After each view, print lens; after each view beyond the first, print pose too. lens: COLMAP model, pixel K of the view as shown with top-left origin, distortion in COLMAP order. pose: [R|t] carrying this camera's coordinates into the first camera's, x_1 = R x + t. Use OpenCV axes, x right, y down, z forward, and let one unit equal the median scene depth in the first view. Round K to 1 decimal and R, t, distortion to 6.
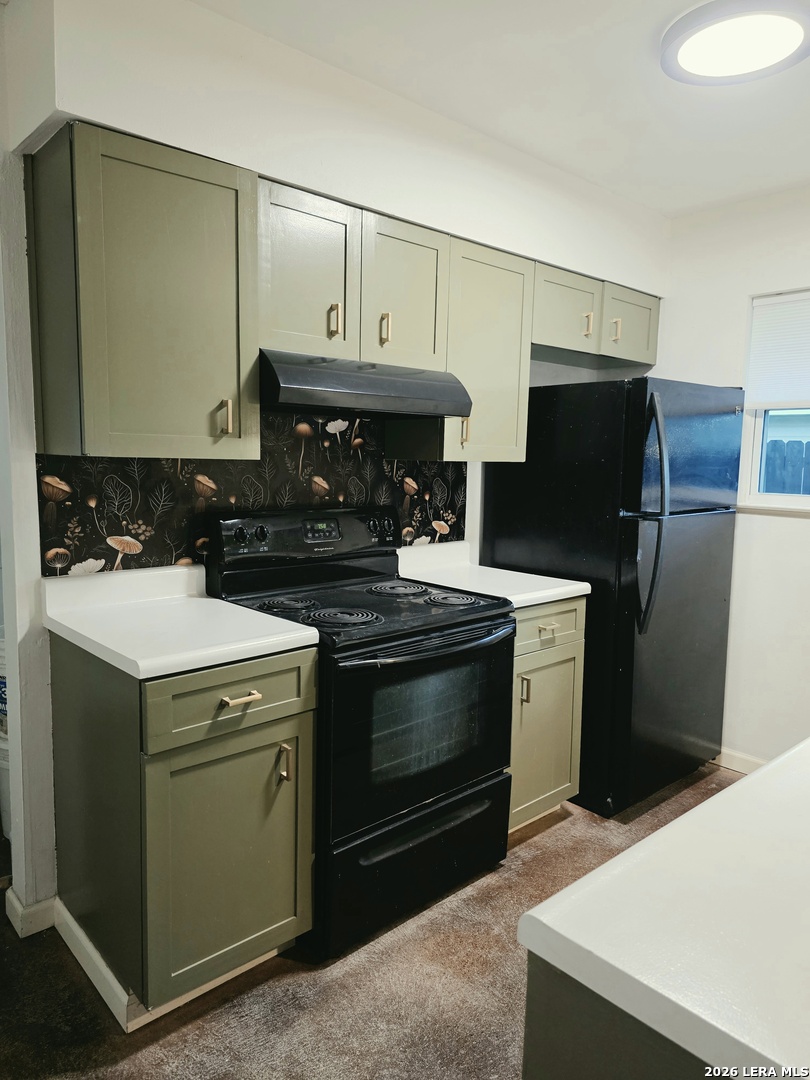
lens RADIAL K [[726.8, 0, 405.0], [0, 726.8, 540.0], [0, 0, 1]] dist [0.095936, -0.115762]
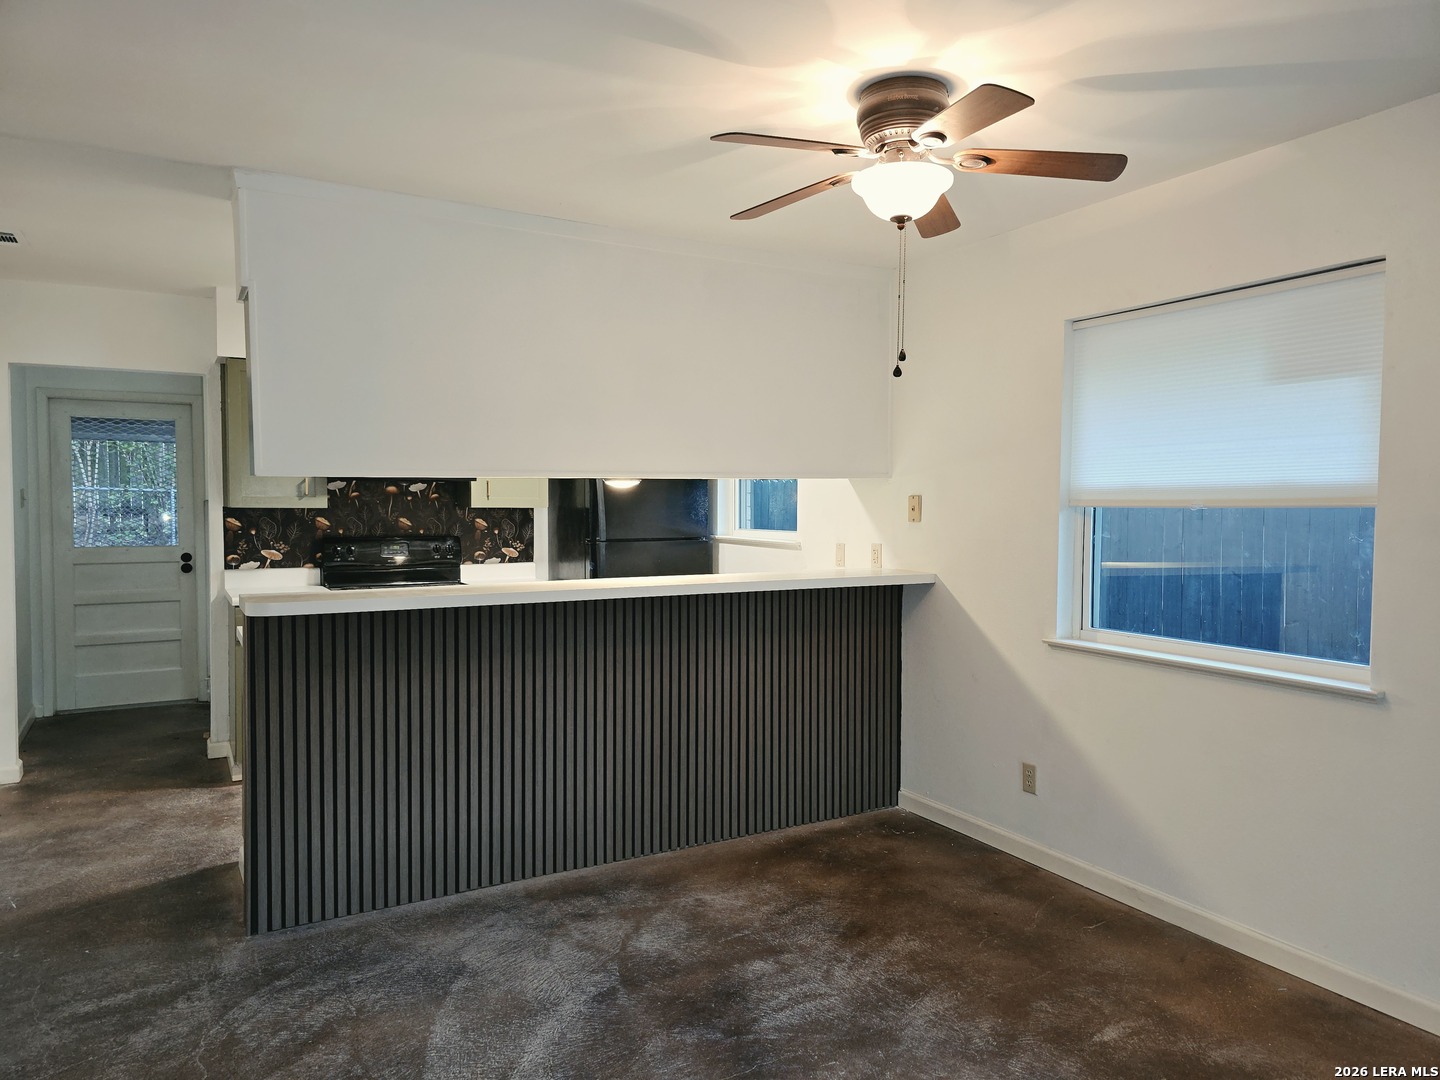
lens RADIAL K [[974.0, 0, 736.2], [0, 974.0, 538.8], [0, 0, 1]] dist [0.050747, -0.049348]
pose [[0.976732, -0.007126, -0.214346, 1.239202], [-0.009960, 0.996862, -0.078528, 0.142890], [0.214233, 0.078836, 0.973596, -1.117173]]
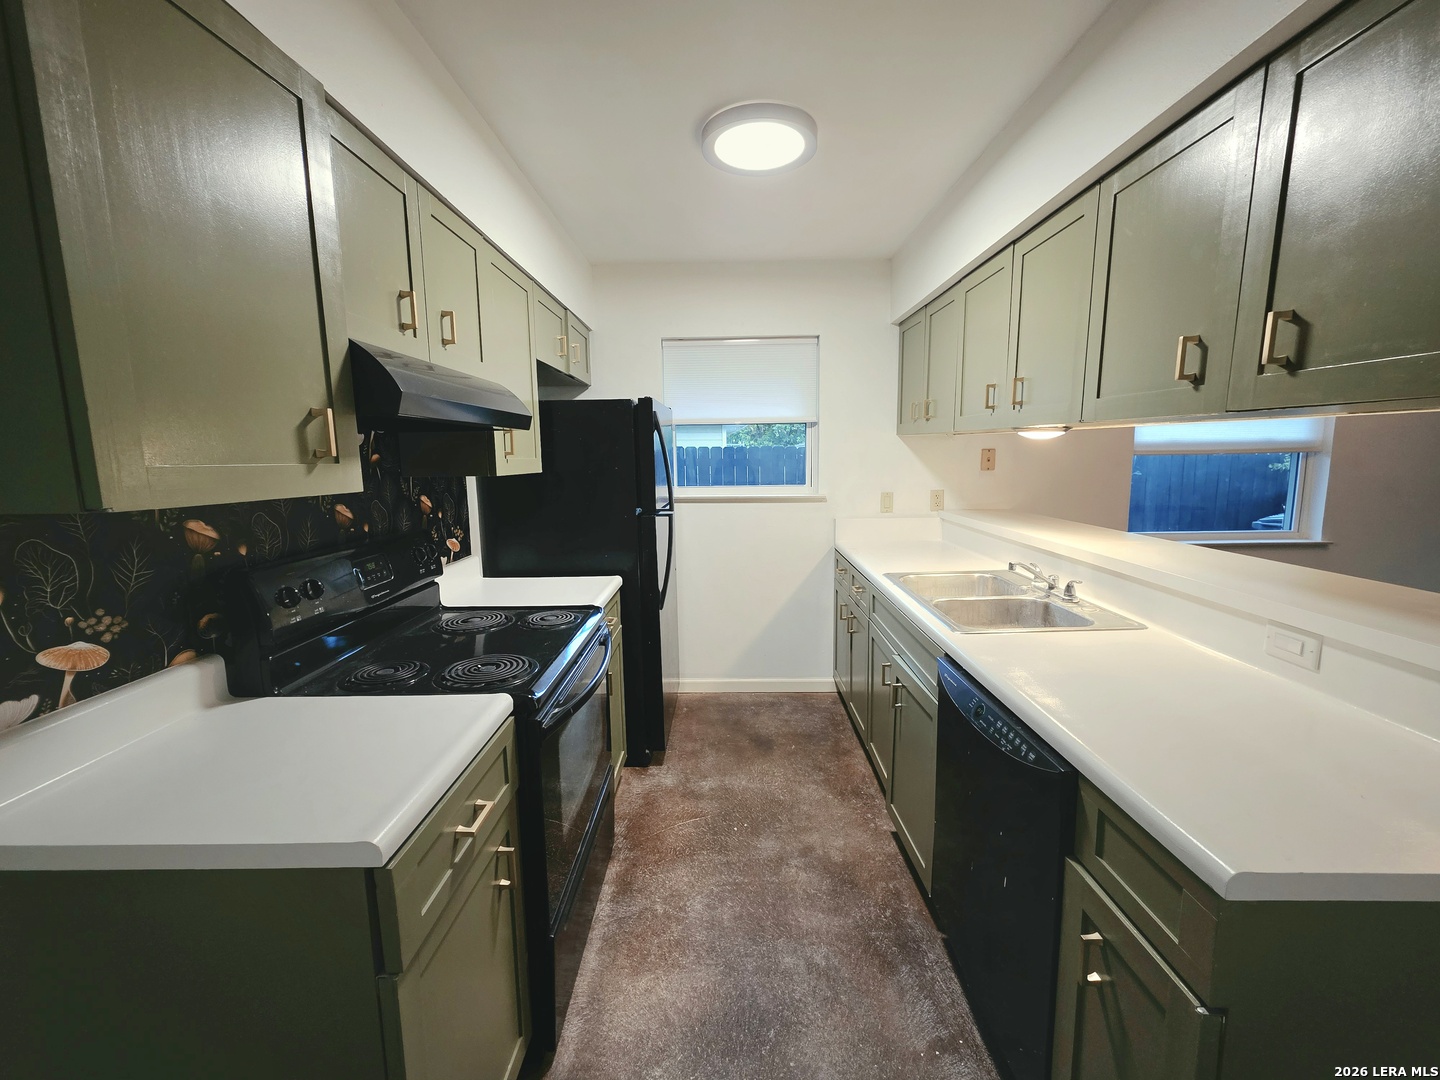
lens RADIAL K [[574.6, 0, 721.9], [0, 574.6, 530.0], [0, 0, 1]] dist [-0.002106, -0.000160]
pose [[0.683830, -0.121936, 0.719380, -0.330124], [0.109646, 0.991914, 0.063903, -0.062047], [-0.721356, 0.035178, 0.691671, 0.314565]]
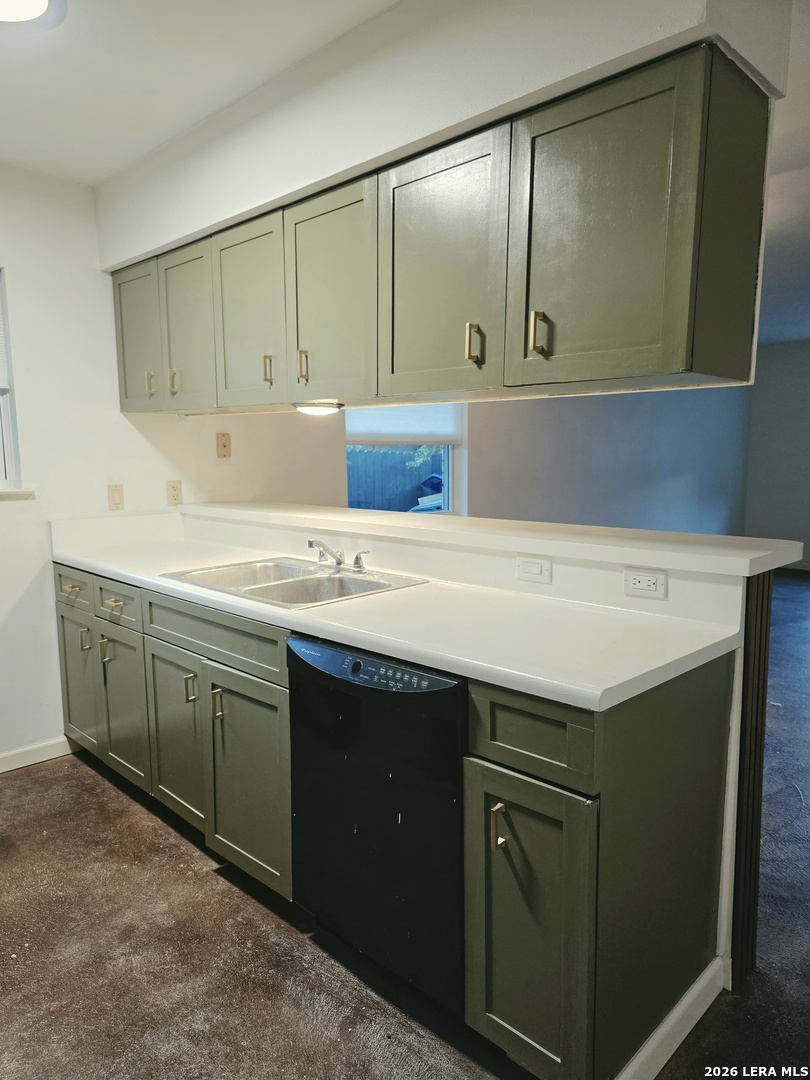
lens RADIAL K [[730.5, 0, 402.3], [0, 730.5, 549.1], [0, 0, 1]] dist [0.050747, -0.049348]
pose [[-0.044177, -0.144754, 0.988481, -0.501647], [0.121065, 0.981379, 0.149125, -0.039954], [-0.991661, 0.126259, -0.025830, 0.508138]]
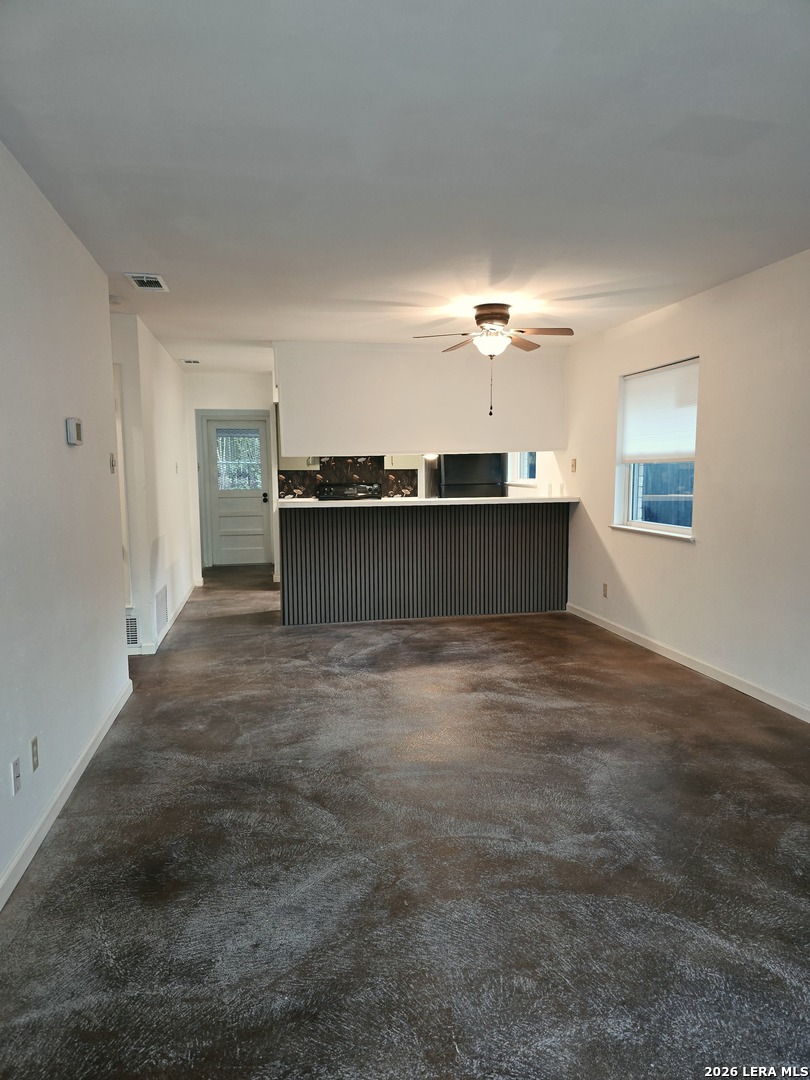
lens RADIAL K [[726.8, 0, 405.0], [0, 726.8, 540.0], [0, 0, 1]] dist [0.095936, -0.115762]
pose [[0.854205, 0.023700, -0.519397, 2.121494], [-0.033731, 0.999382, -0.009873, 0.278649], [0.518842, 0.025953, 0.854476, -2.030929]]
